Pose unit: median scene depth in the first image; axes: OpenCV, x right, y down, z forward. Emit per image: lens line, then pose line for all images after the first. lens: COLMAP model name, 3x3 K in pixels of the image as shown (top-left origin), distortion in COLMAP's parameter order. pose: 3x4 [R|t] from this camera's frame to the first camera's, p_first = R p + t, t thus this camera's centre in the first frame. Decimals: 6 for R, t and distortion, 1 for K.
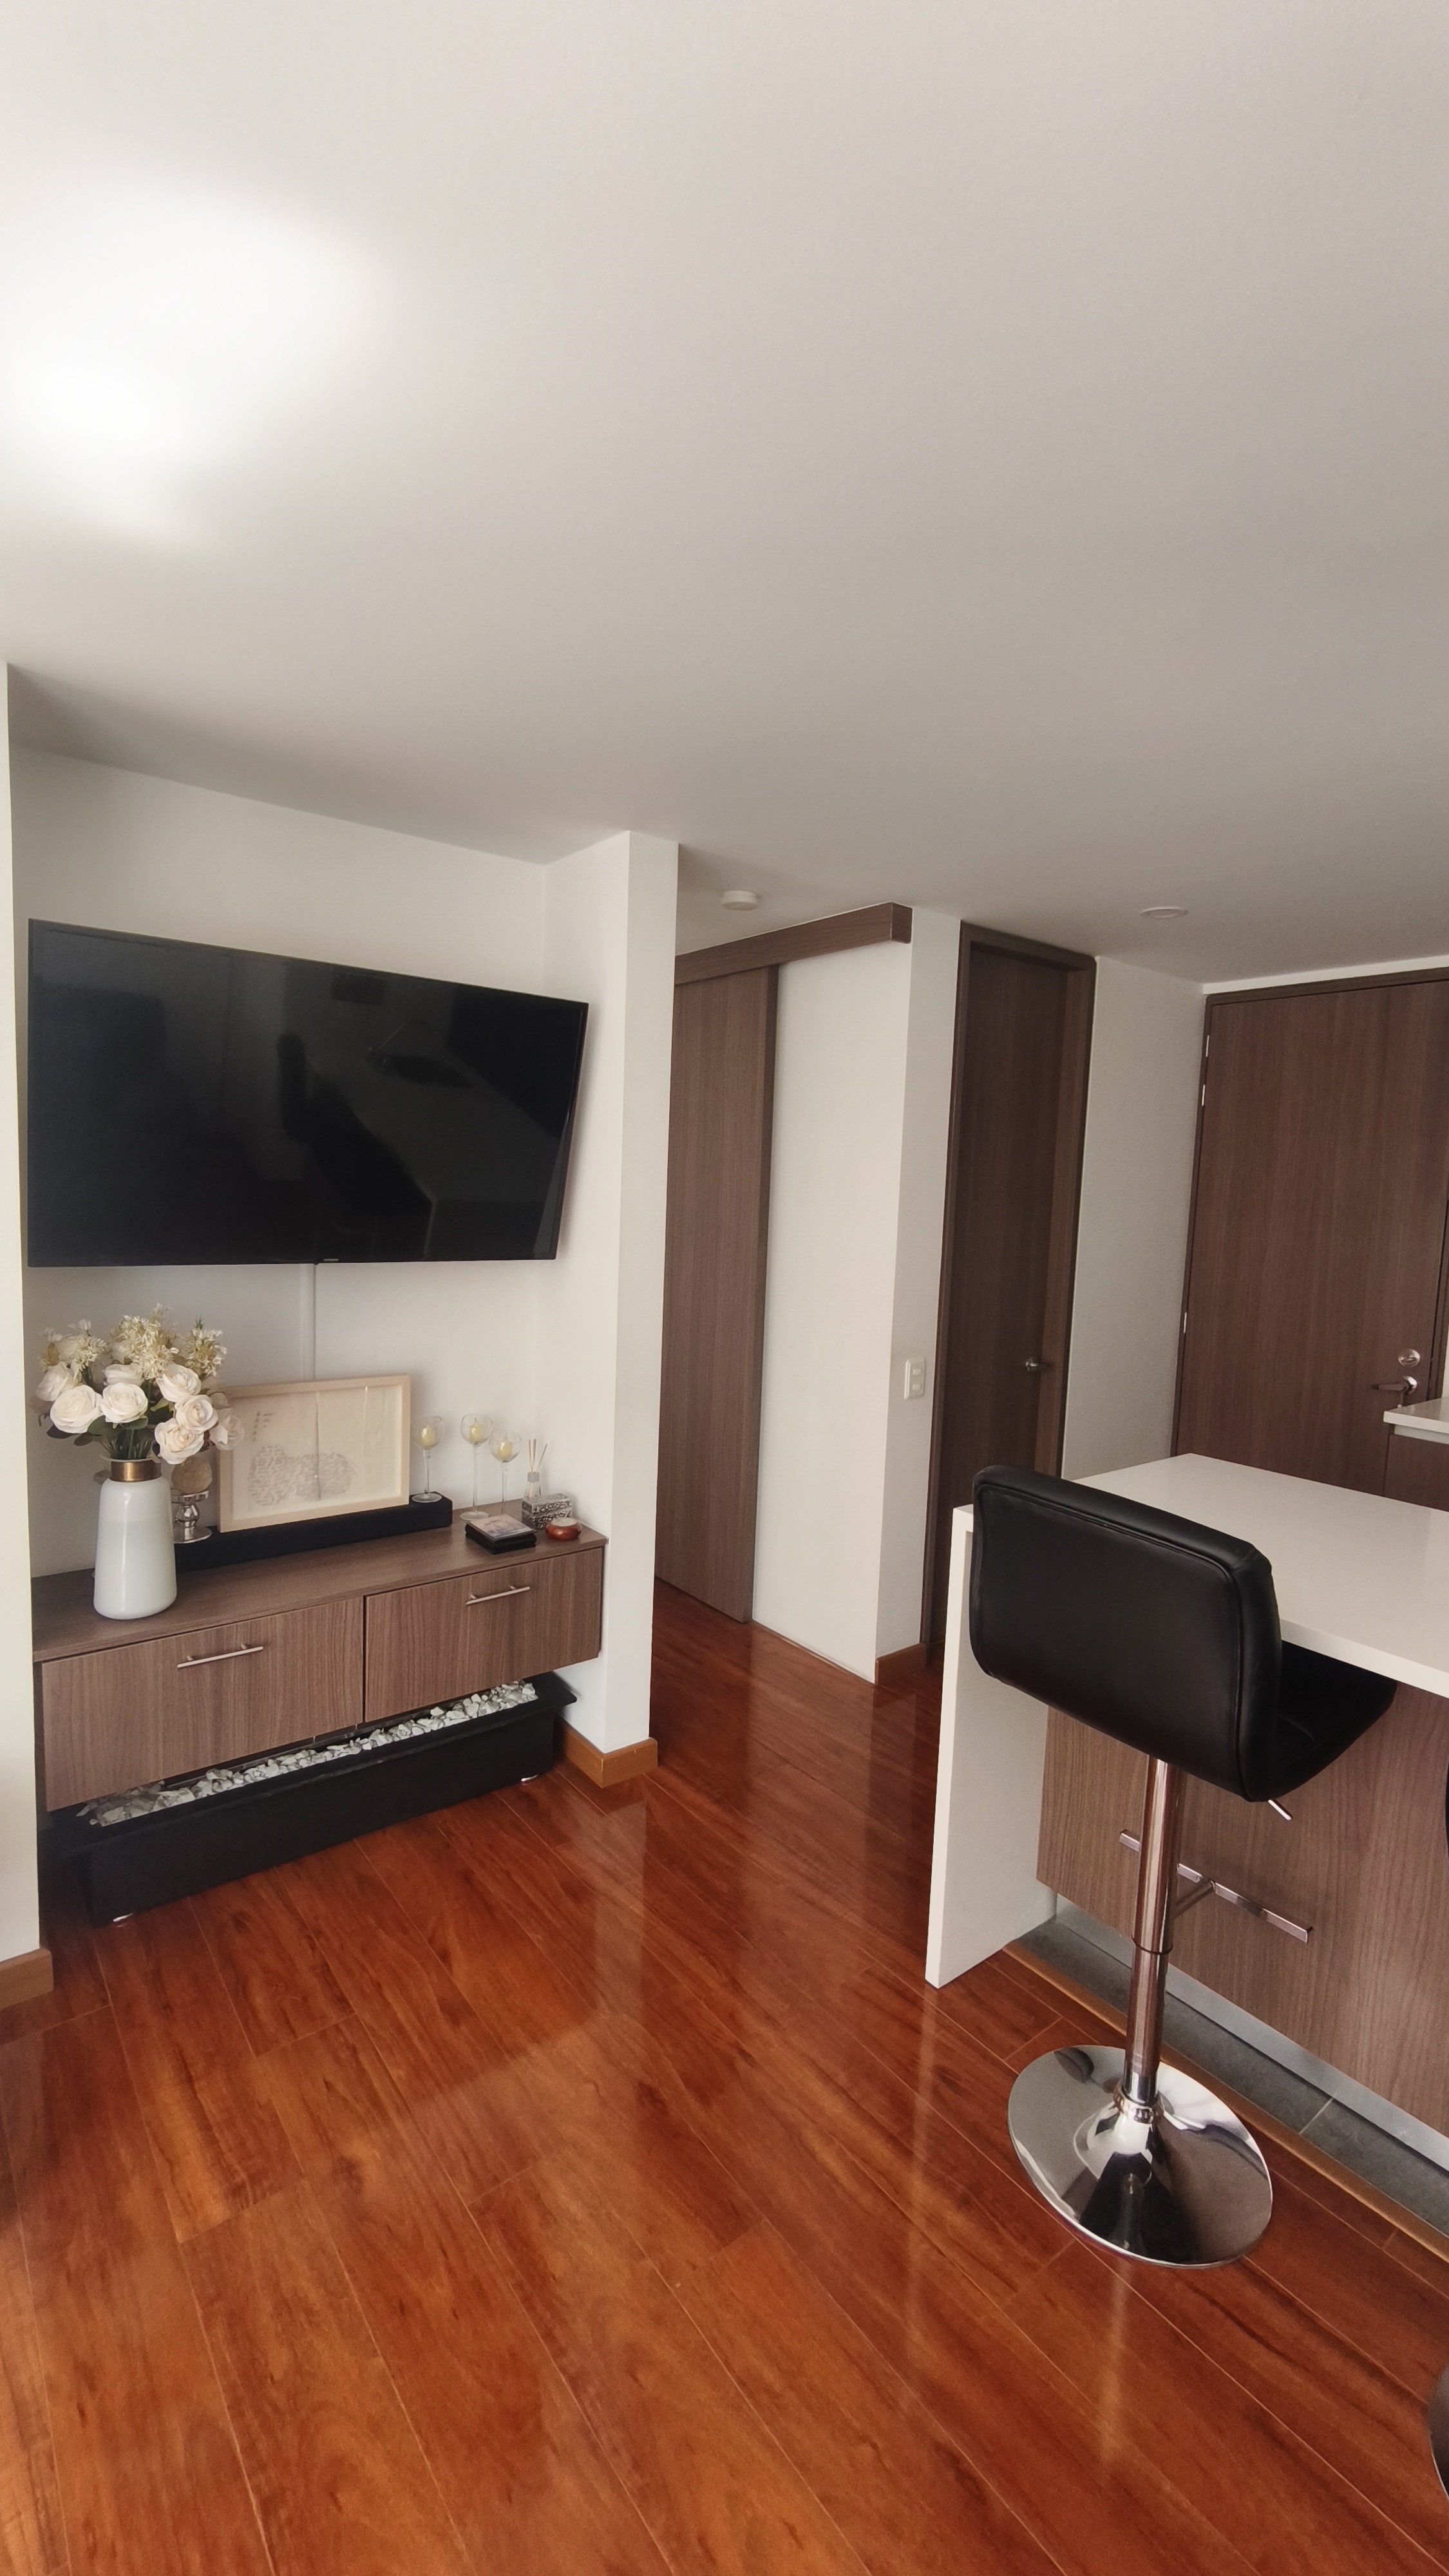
lens RADIAL K [[1094.9, 0, 728.2], [0, 1094.9, 1298.5], [0, 0, 1]] dist [0.000026, -0.000323]
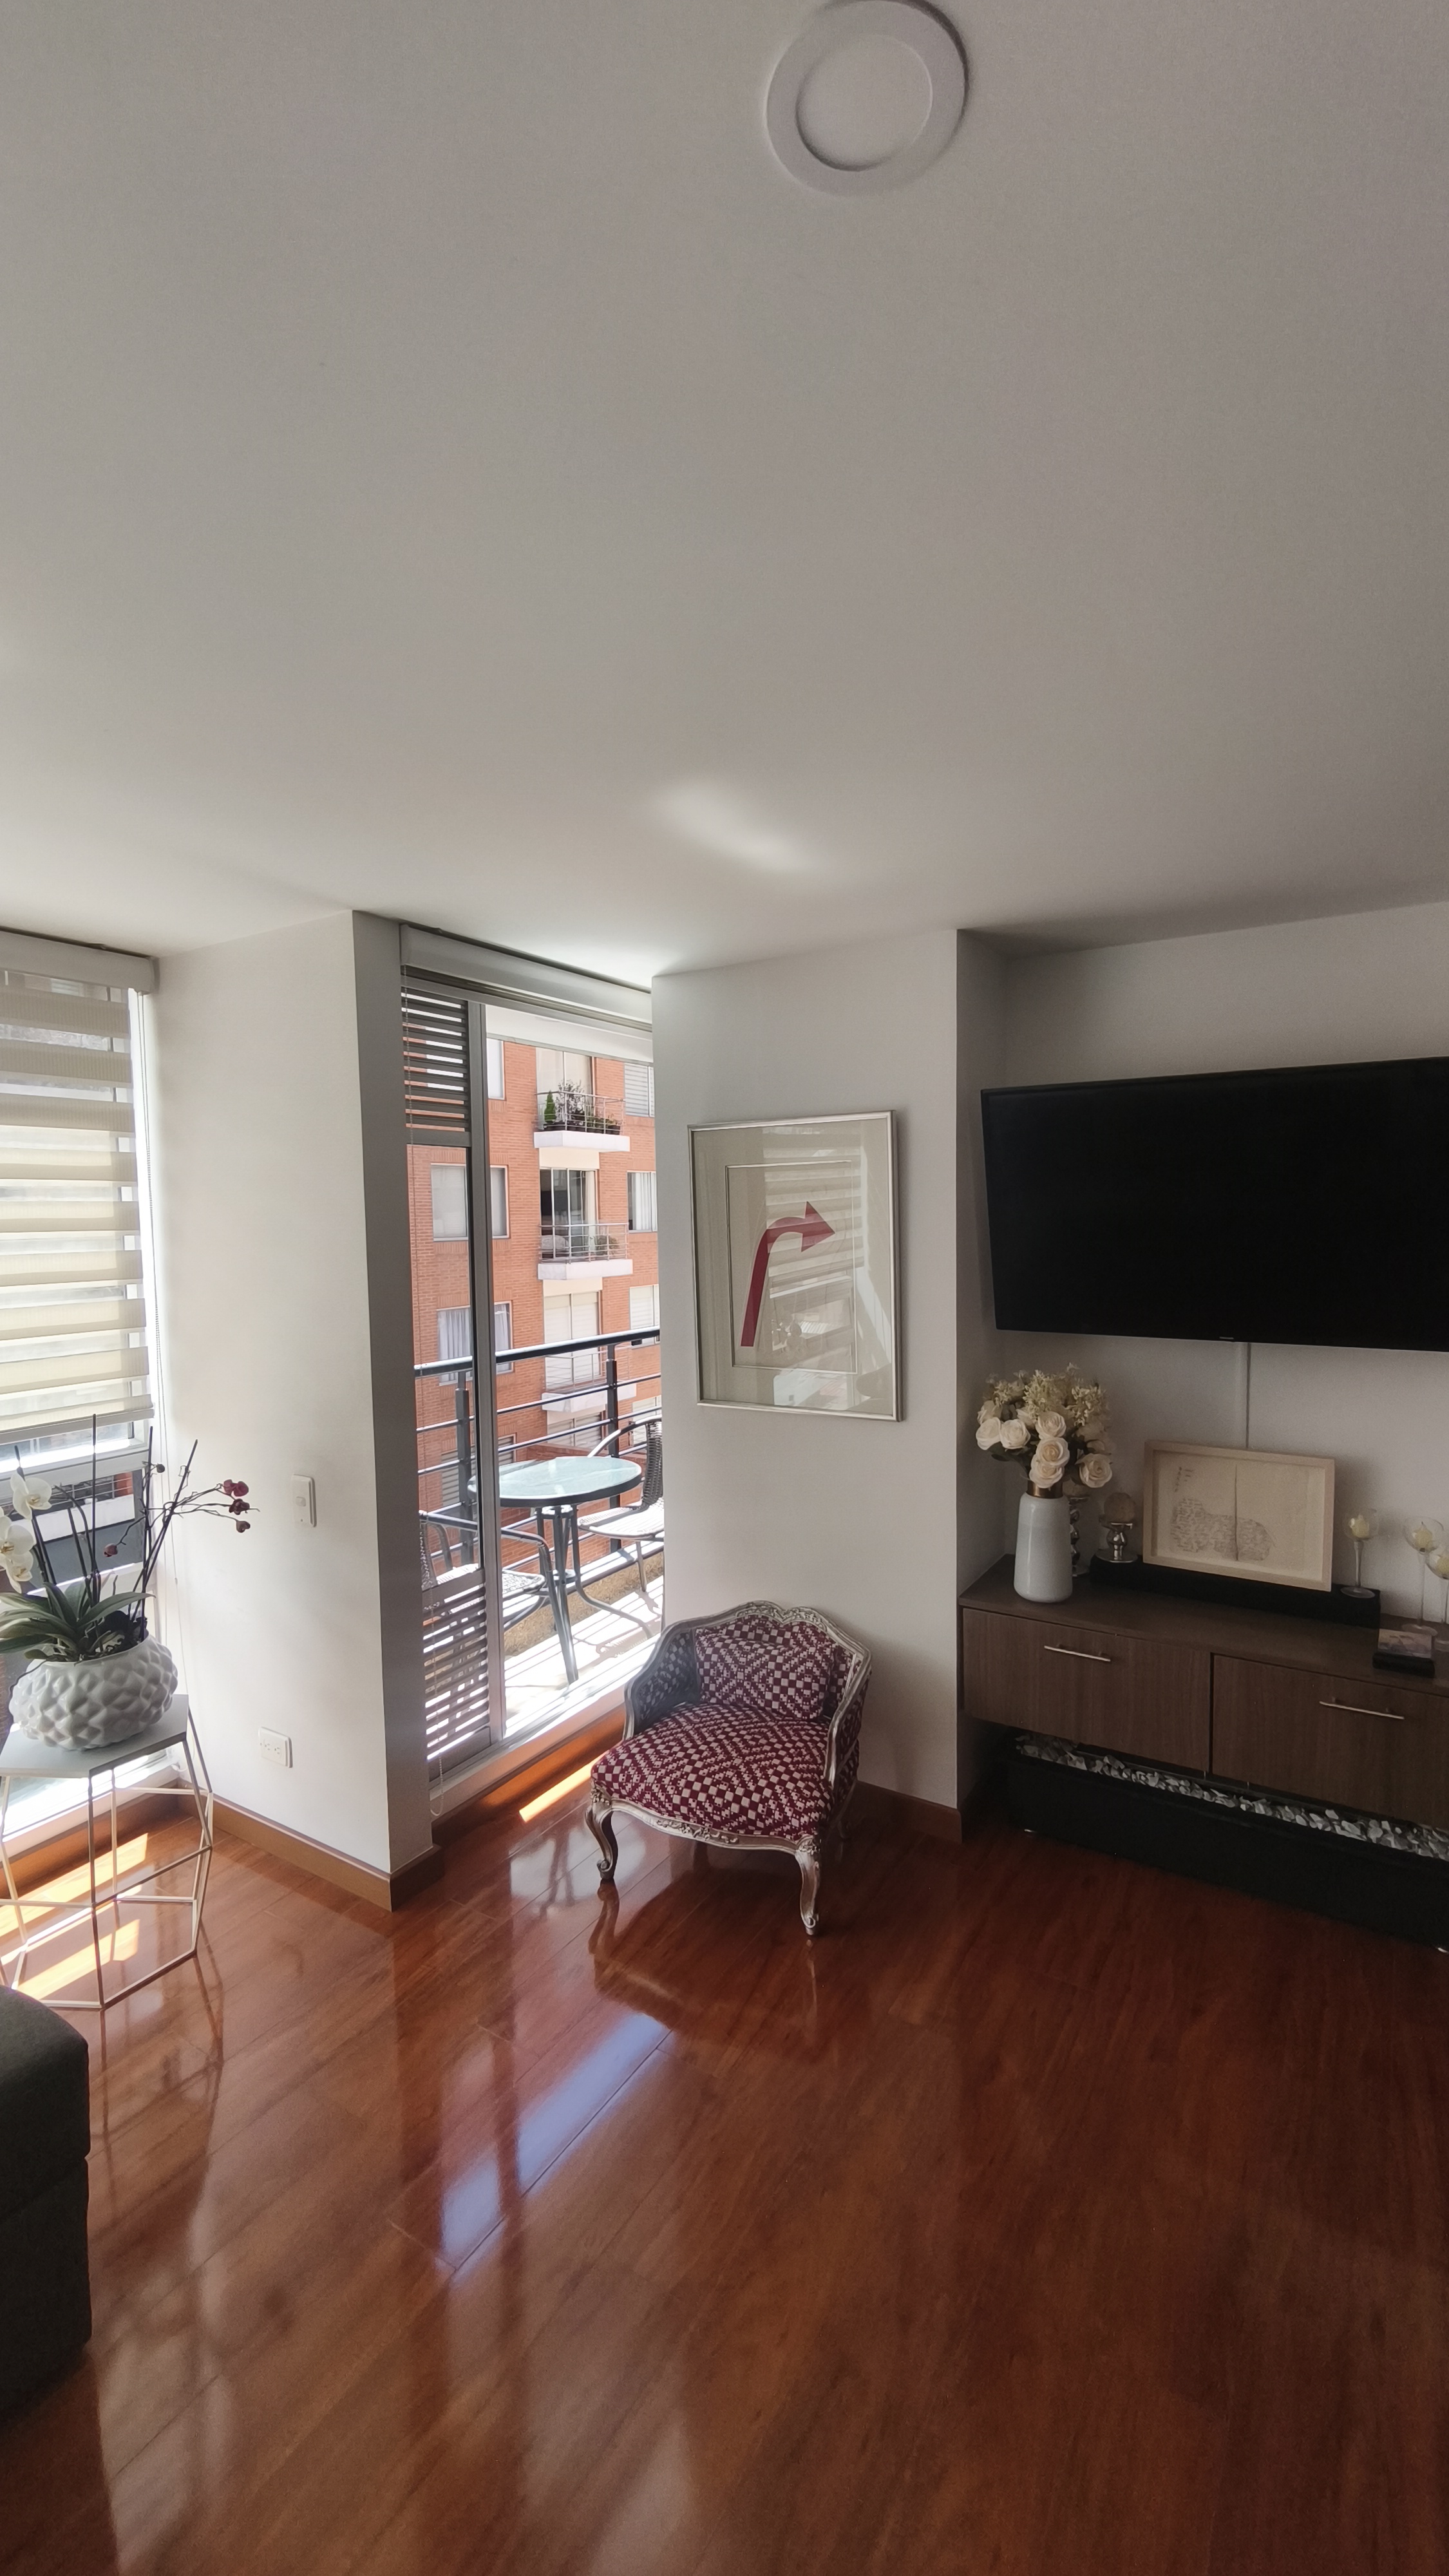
lens RADIAL K [[1094.9, 0, 727.7], [0, 1094.9, 1292.5], [0, 0, 1]] dist [0.000026, -0.000323]
pose [[0.335502, 0.025536, -0.941693, 0.518052], [-0.072659, 0.997356, 0.001159, -0.048137], [0.939233, 0.068034, 0.336471, 0.170756]]
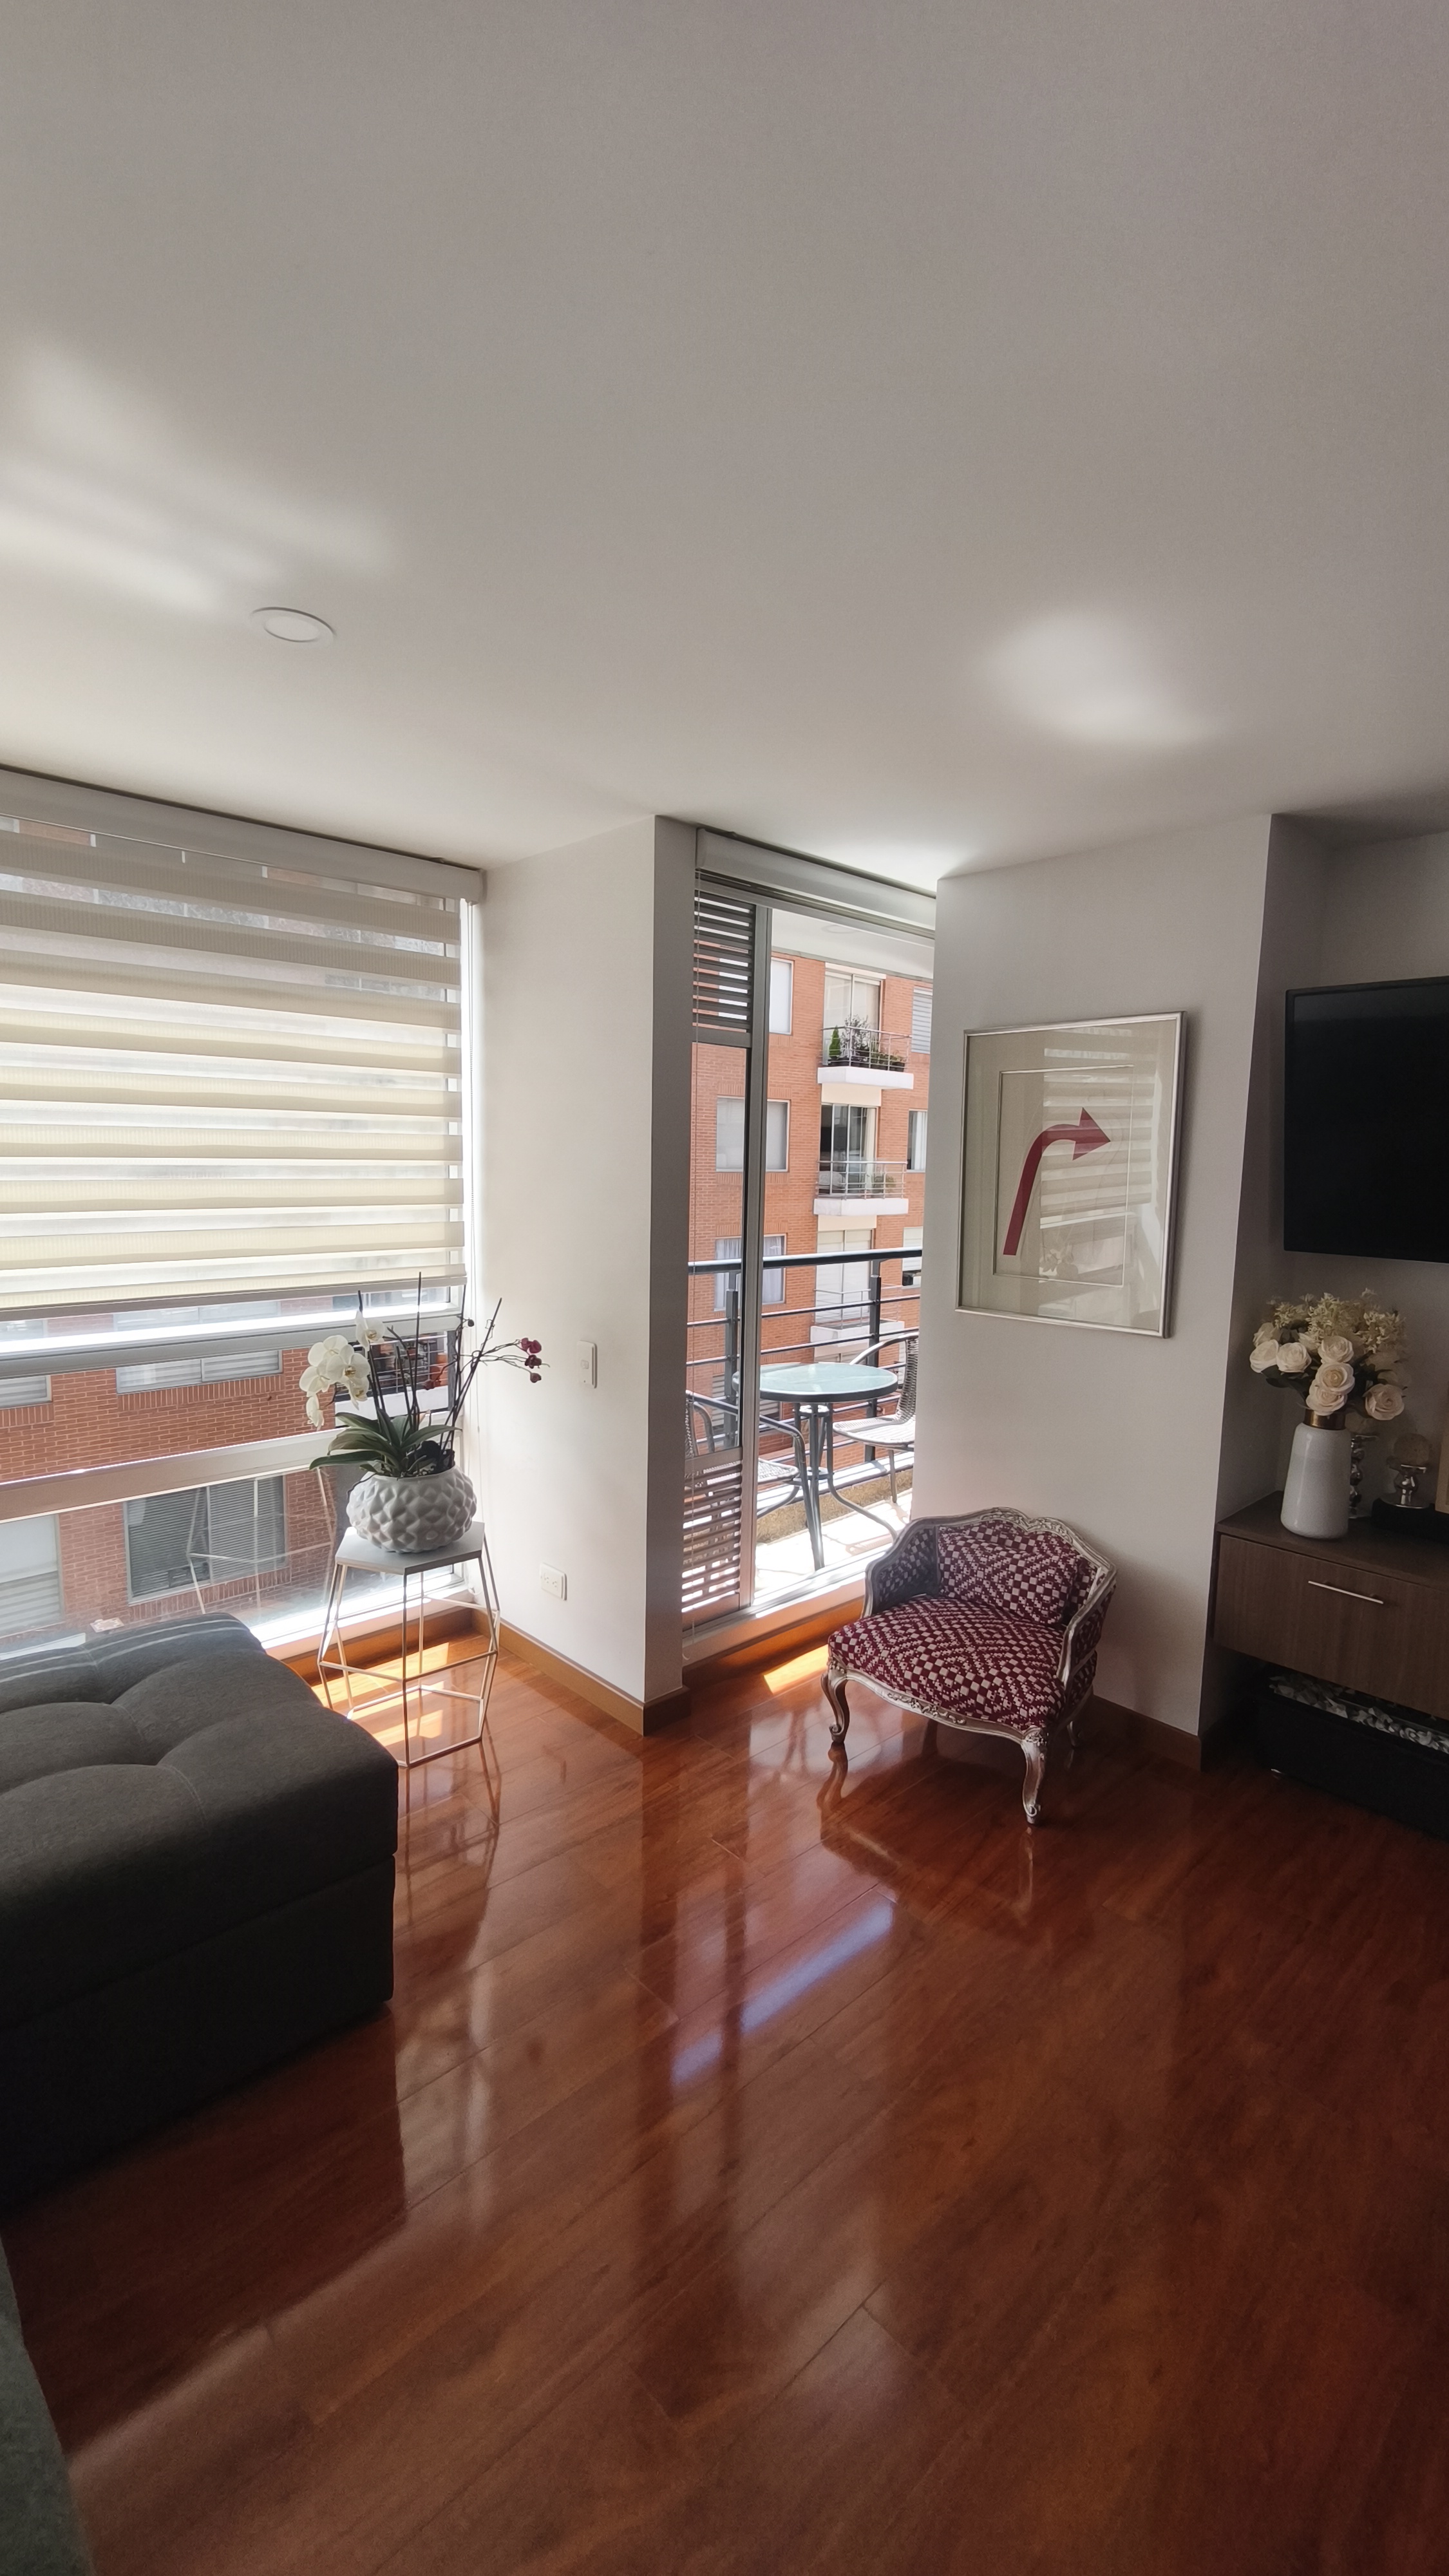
lens RADIAL K [[1094.9, 0, 726.8], [0, 1094.9, 1292.7], [0, 0, 1]] dist [0.000026, -0.000323]
pose [[0.090084, 0.090248, -0.991837, 0.563209], [-0.123997, 0.989153, 0.078742, 0.000941], [0.988185, 0.115892, 0.100297, 0.177983]]
